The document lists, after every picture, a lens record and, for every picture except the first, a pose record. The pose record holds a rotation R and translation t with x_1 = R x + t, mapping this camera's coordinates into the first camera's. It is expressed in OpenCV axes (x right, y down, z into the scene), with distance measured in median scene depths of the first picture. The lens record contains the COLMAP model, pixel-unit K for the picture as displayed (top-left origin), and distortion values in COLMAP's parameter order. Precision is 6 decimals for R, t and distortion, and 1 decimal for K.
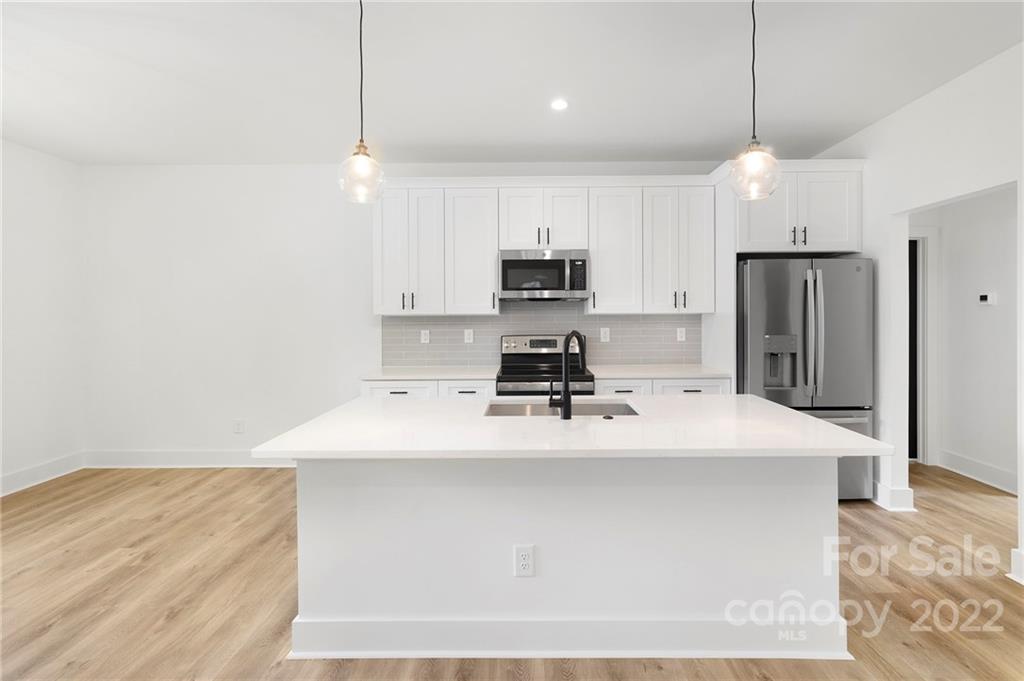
lens RADIAL K [[467.5, 0, 512.0], [0, 467.5, 335.8], [0, 0, 1]] dist [-0.001441, 0.000585]
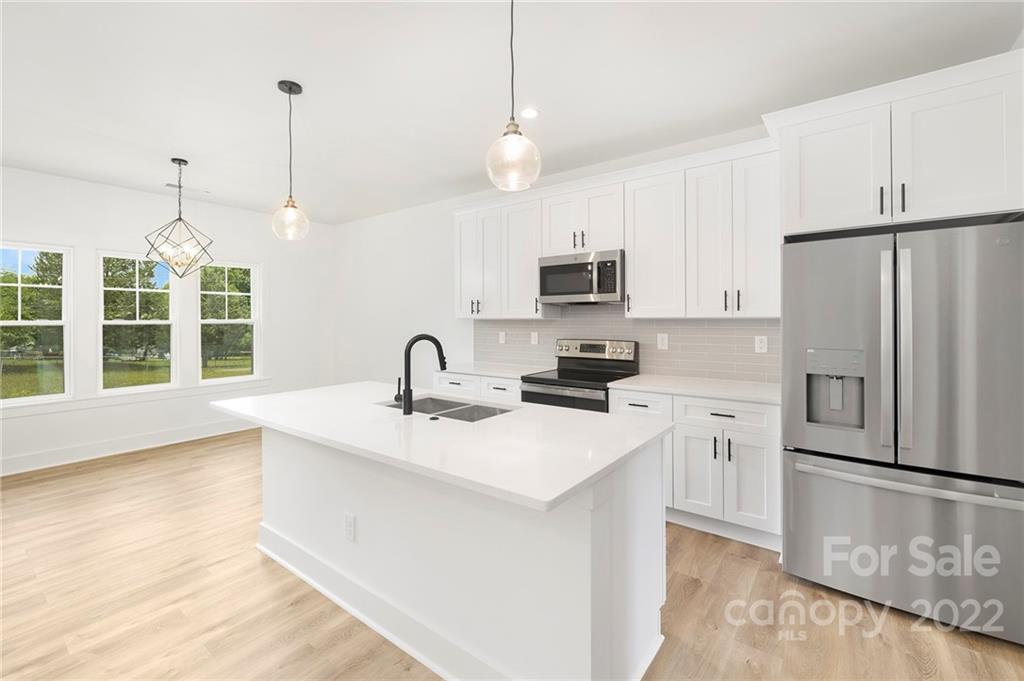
lens RADIAL K [[433.3, 0, 498.3], [0, 433.3, 326.5], [0, 0, 1]] dist [-0.001260, -0.000287]
pose [[0.795783, 0.012612, -0.605451, 0.481124], [-0.027797, 0.999490, -0.015714, -0.009590], [0.604944, 0.029335, 0.795728, 0.164944]]
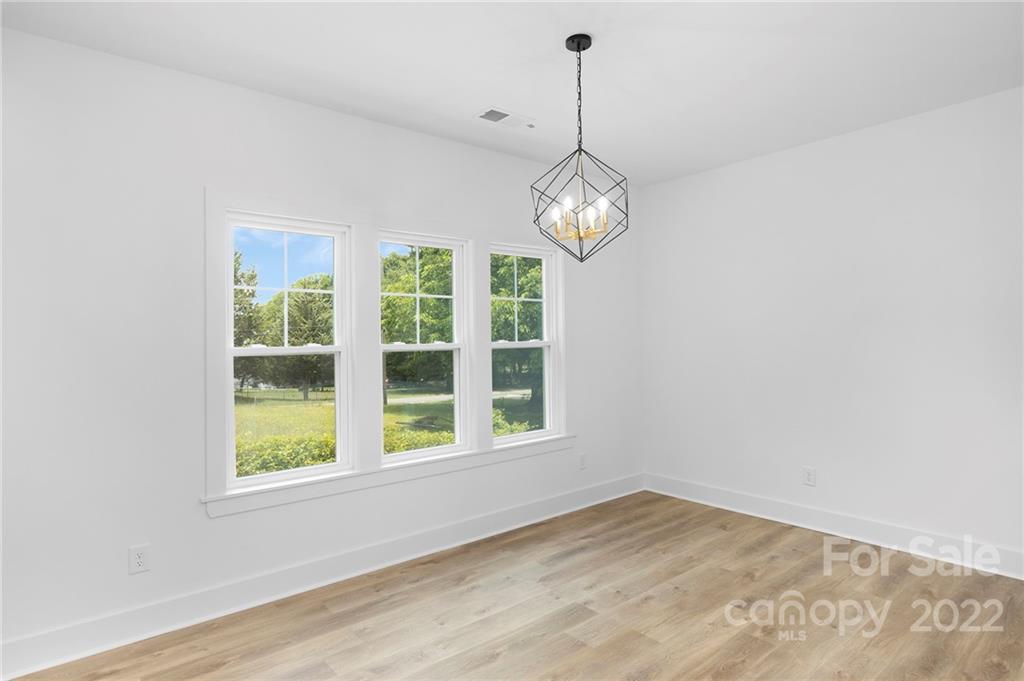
lens RADIAL K [[557.6, 0, 512.9], [0, 557.6, 335.5], [0, 0, 1]] dist [0.003449, 0.000536]
pose [[0.635593, -0.015605, -0.771867, -0.269169], [-0.019079, 0.999173, -0.035910, 0.000002], [0.771789, 0.037551, 0.634769, 0.012532]]
